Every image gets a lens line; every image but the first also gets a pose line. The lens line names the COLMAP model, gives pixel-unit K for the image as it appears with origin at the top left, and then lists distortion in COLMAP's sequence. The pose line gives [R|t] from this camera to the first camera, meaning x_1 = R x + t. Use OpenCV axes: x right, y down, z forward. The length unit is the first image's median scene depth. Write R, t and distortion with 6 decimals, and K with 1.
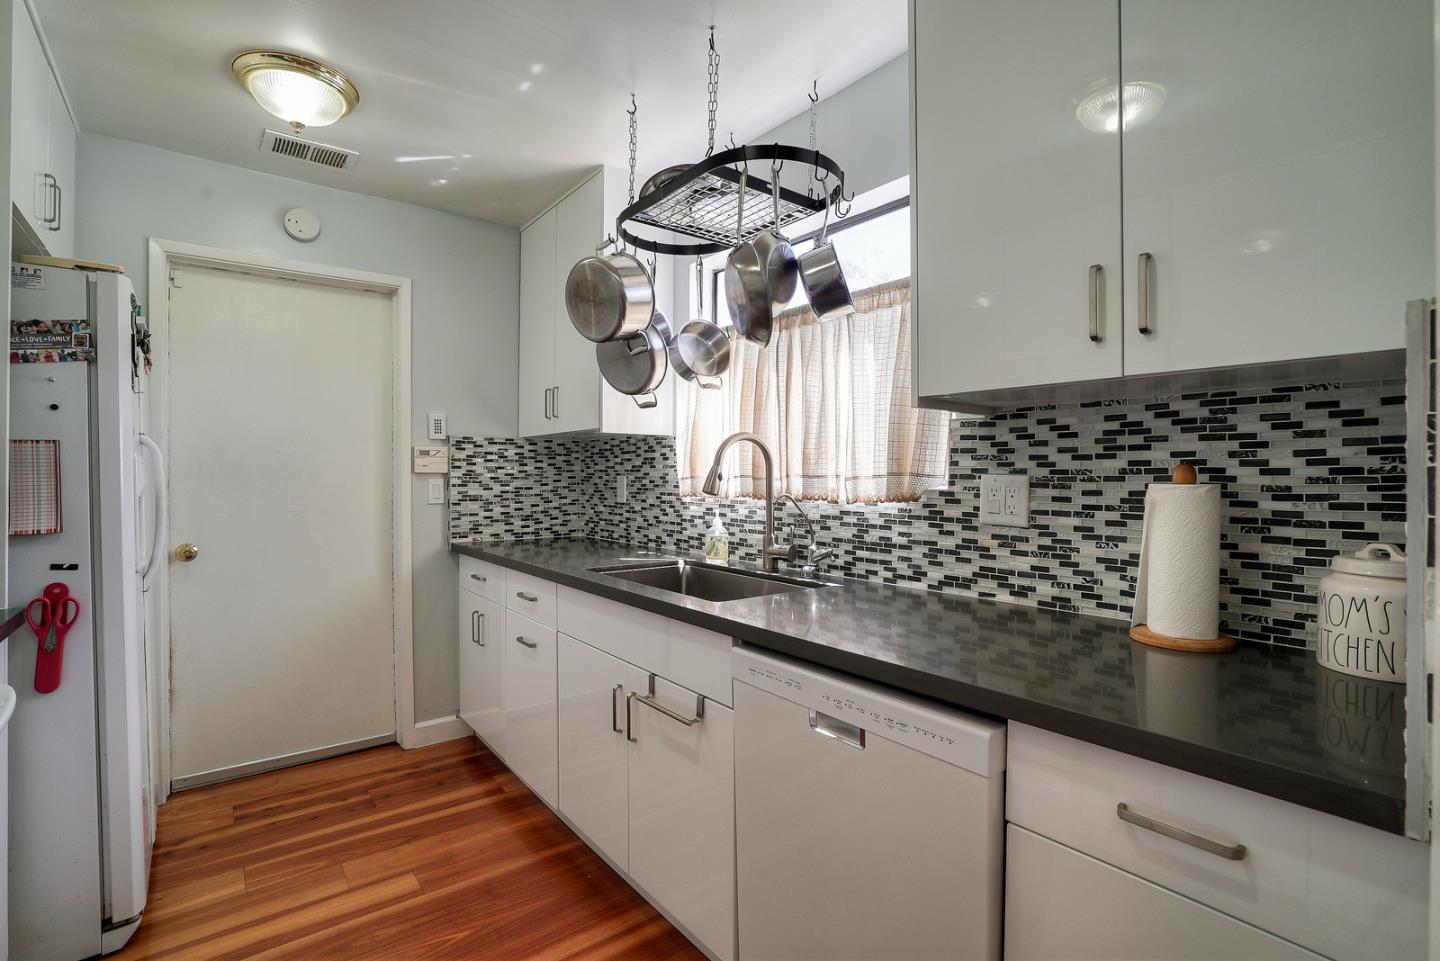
lens RADIAL K [[671.1, 0, 721.5], [0, 671.1, 477.1], [0, 0, 1]] dist [-0.057119, 0.023311]
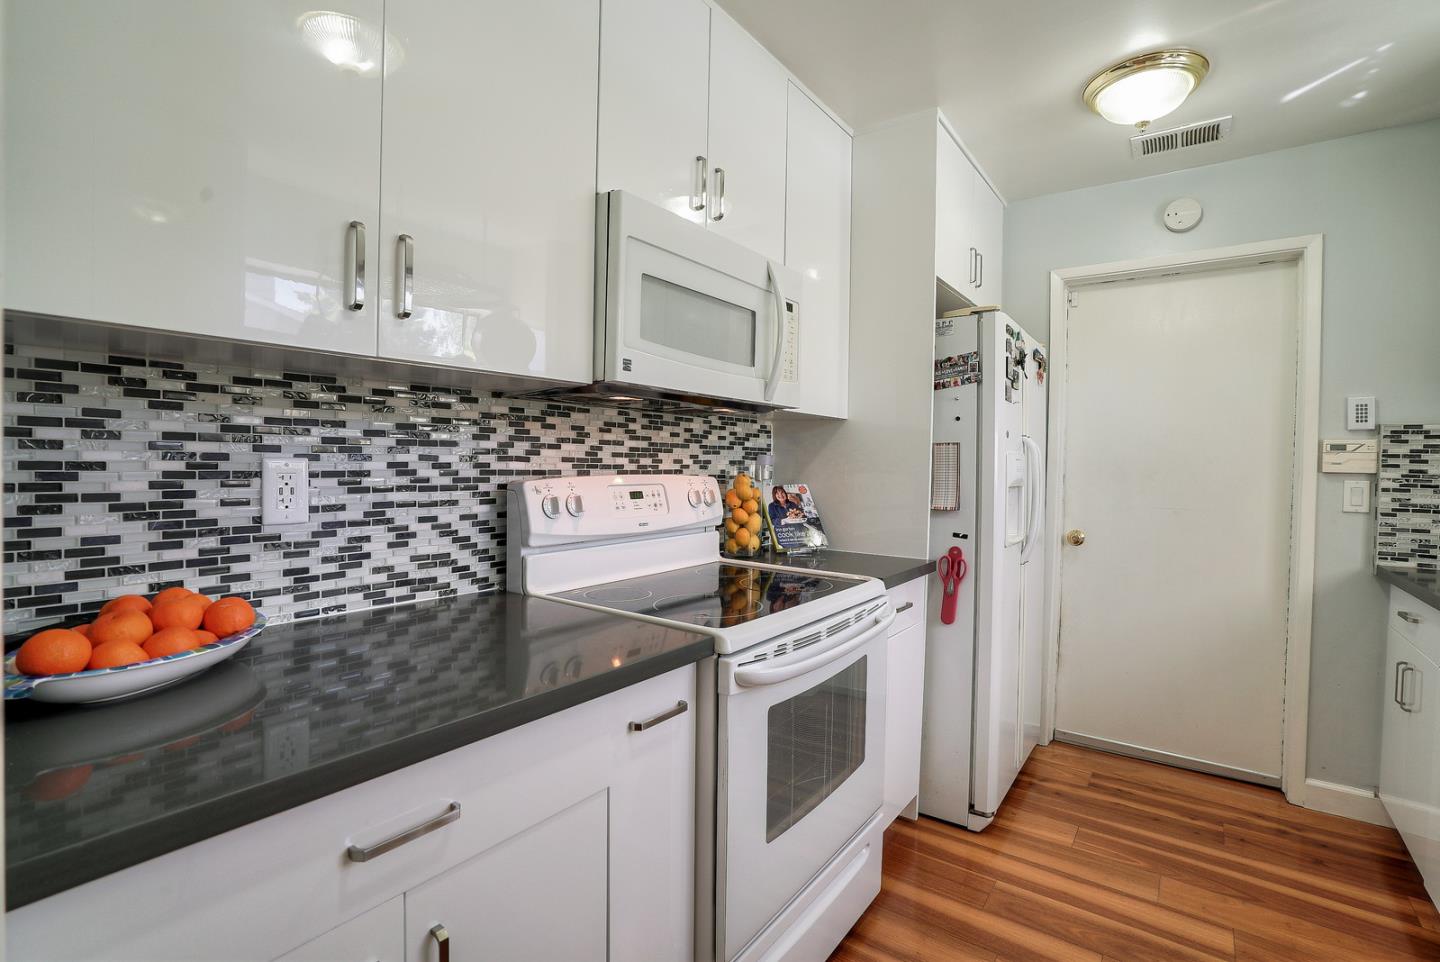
lens RADIAL K [[671.1, 0, 721.5], [0, 671.1, 477.6], [0, 0, 1]] dist [-0.057119, 0.023311]
pose [[0.269117, 0.025989, -0.962757, 0.126692], [-0.020794, 0.999560, 0.021170, -0.001753], [0.962883, 0.014322, 0.269539, 0.089089]]
